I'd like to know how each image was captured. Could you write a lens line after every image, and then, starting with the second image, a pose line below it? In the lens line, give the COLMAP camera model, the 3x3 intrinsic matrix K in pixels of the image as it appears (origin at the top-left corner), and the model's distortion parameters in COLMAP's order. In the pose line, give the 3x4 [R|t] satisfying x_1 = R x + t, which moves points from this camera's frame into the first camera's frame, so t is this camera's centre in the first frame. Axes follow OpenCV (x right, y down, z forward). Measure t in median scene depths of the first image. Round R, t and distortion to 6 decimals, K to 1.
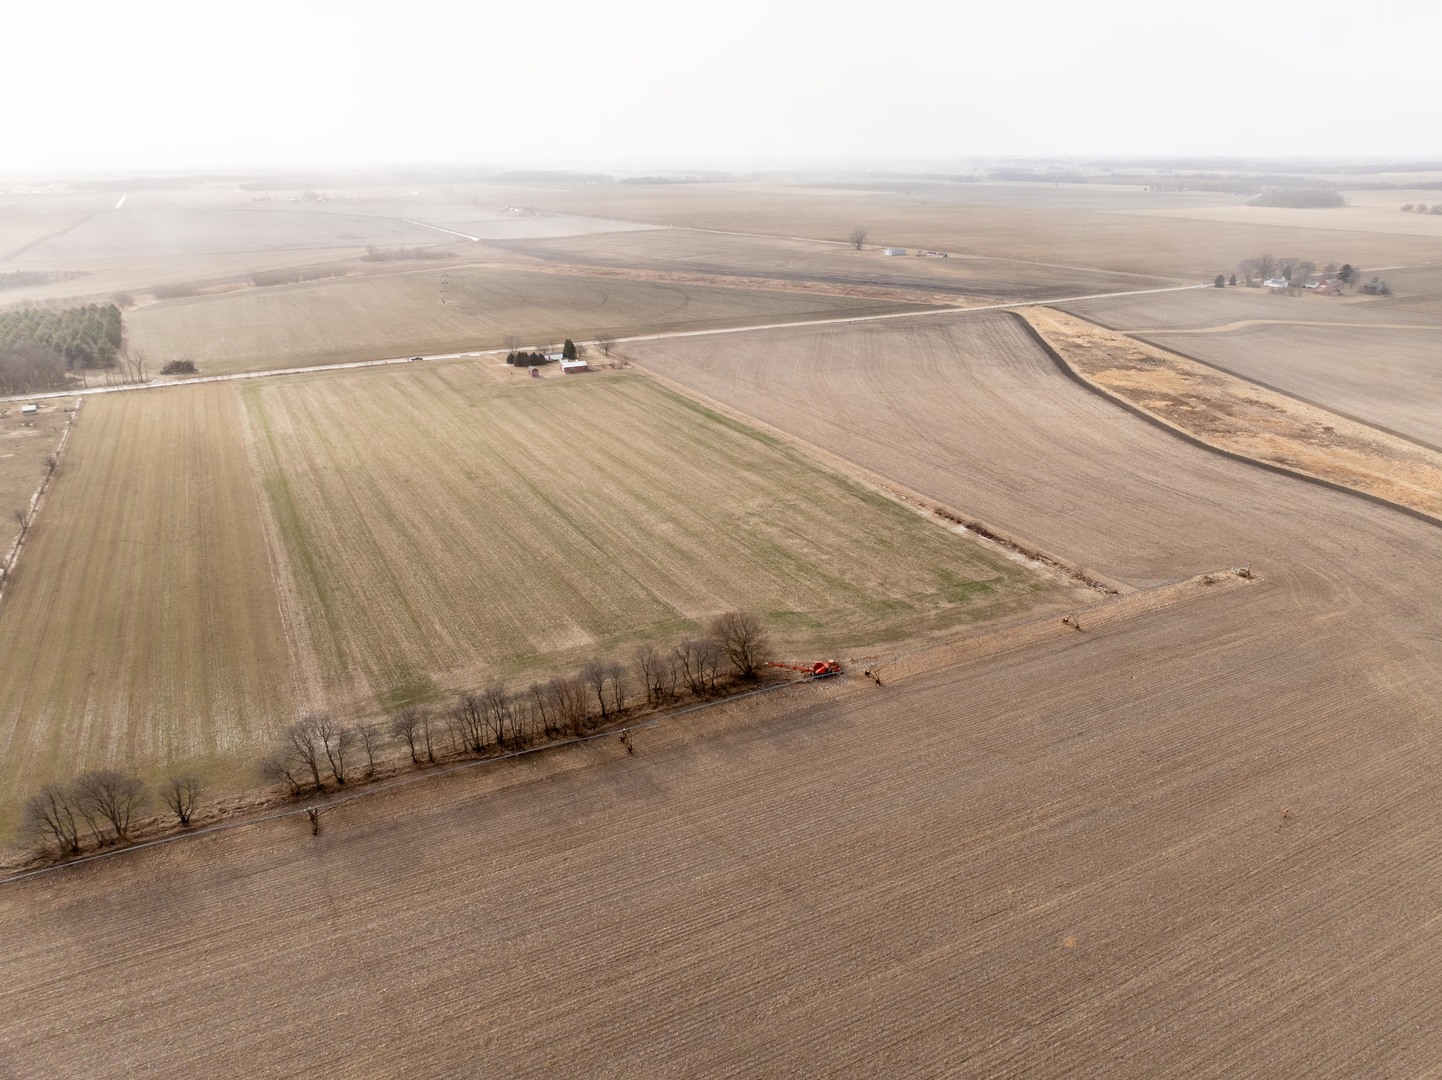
lens RADIAL K [[1012.7, 0, 726.6], [0, 1012.7, 529.5], [0, 0, 1]] dist [-0.034632, -0.007892]
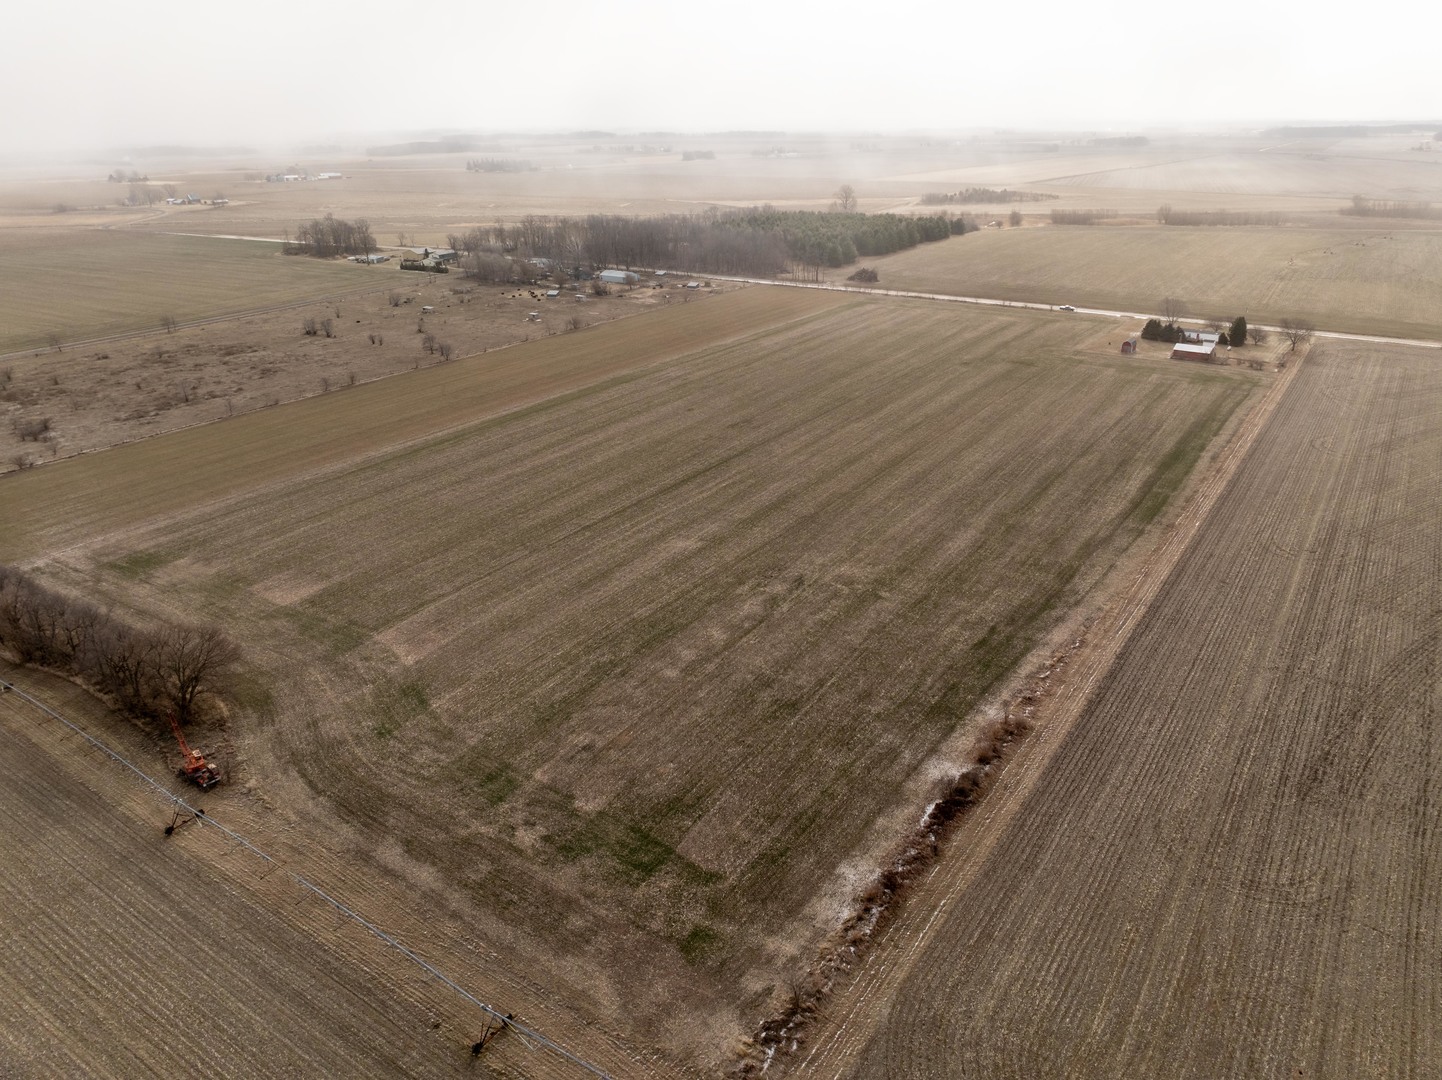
lens RADIAL K [[1012.7, 0, 727.0], [0, 1012.7, 535.3], [0, 0, 1]] dist [-0.034632, -0.007892]
pose [[0.483451, 0.337448, -0.807715, 0.468442], [-0.298217, 0.931006, 0.210462, -0.149742], [0.823008, 0.139126, 0.550729, 0.600109]]
